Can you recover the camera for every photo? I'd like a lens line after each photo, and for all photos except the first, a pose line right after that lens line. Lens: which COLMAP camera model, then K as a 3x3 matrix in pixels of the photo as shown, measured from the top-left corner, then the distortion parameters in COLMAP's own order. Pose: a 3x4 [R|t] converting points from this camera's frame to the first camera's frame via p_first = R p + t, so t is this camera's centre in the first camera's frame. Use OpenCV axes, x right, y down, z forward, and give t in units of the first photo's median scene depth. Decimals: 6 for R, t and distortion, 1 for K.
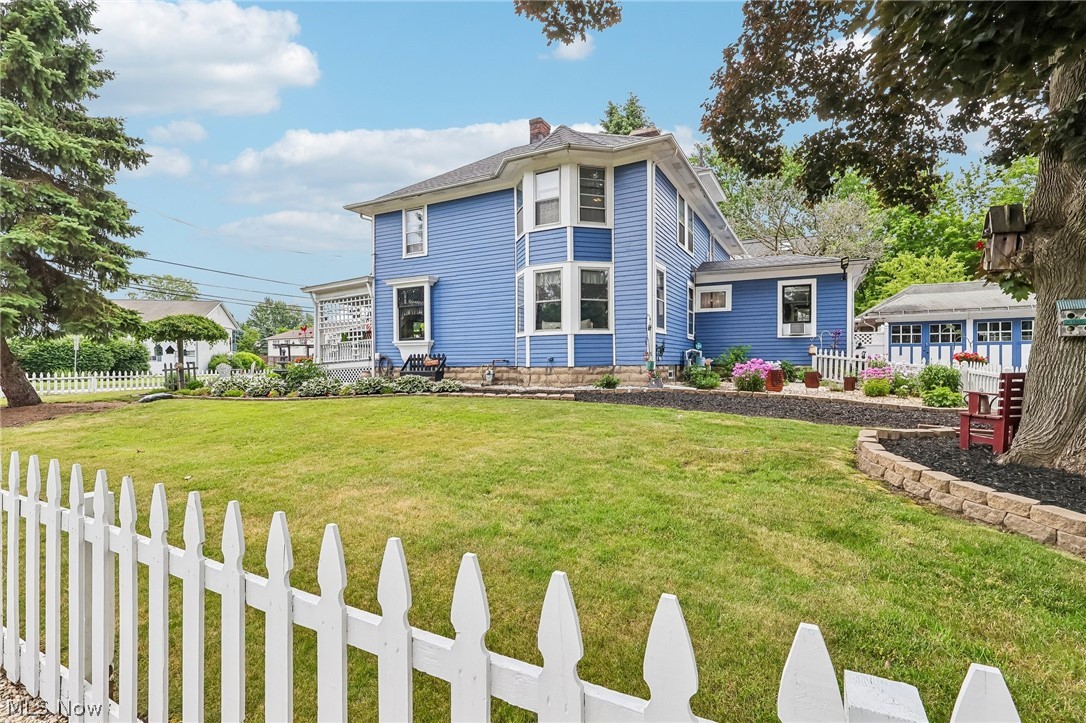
lens RADIAL K [[508.6, 0, 543.8], [0, 508.6, 364.8], [0, 0, 1]] dist [-0.001152, -0.001636]
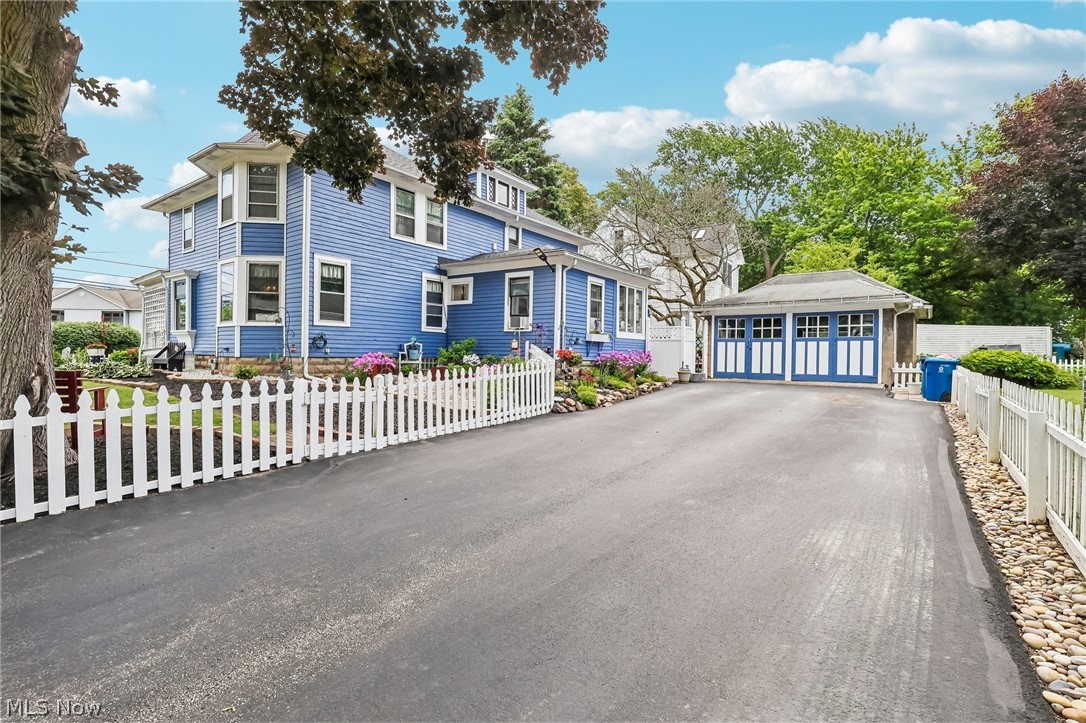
lens RADIAL K [[508.6, 0, 545.4], [0, 508.6, 355.4], [0, 0, 1]] dist [-0.001152, -0.001636]
pose [[0.990630, 0.017331, -0.135468, 0.670551], [-0.017001, 0.999849, 0.003596, -0.011849], [0.135510, -0.001260, 0.990775, 0.045377]]
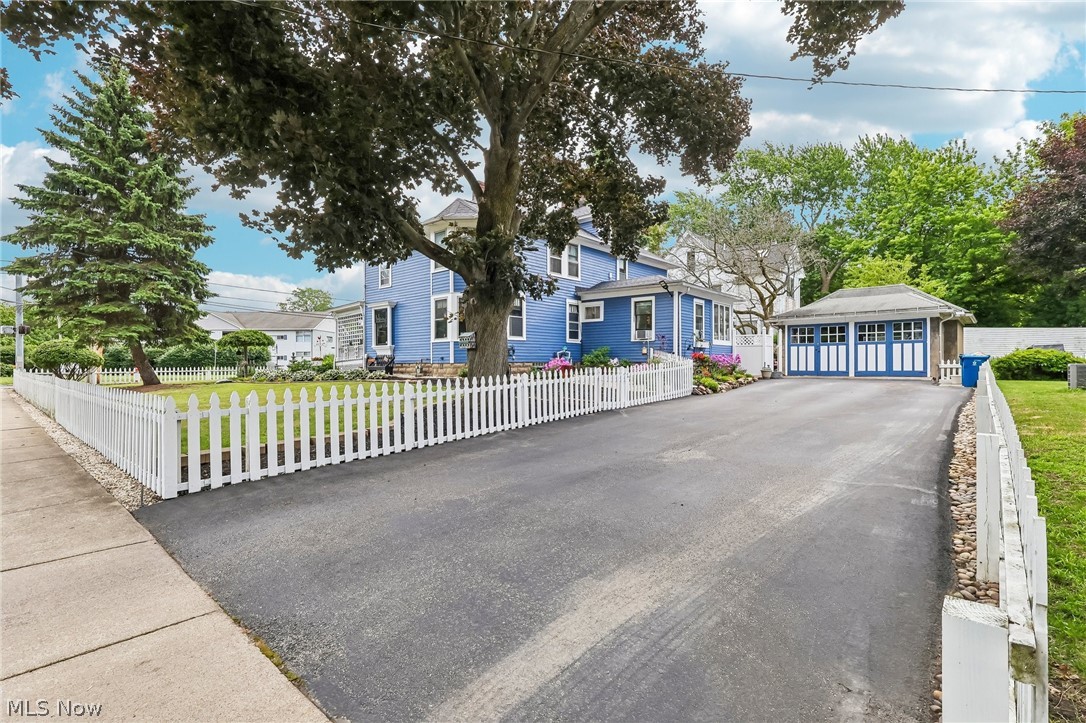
lens RADIAL K [[508.6, 0, 544.4], [0, 508.6, 363.1], [0, 0, 1]] dist [-0.001152, -0.001636]
pose [[0.975915, -0.000326, -0.218149, 0.527403], [0.000114, 1.000000, -0.000985, 0.004147], [0.218149, 0.000936, 0.975915, -0.325990]]
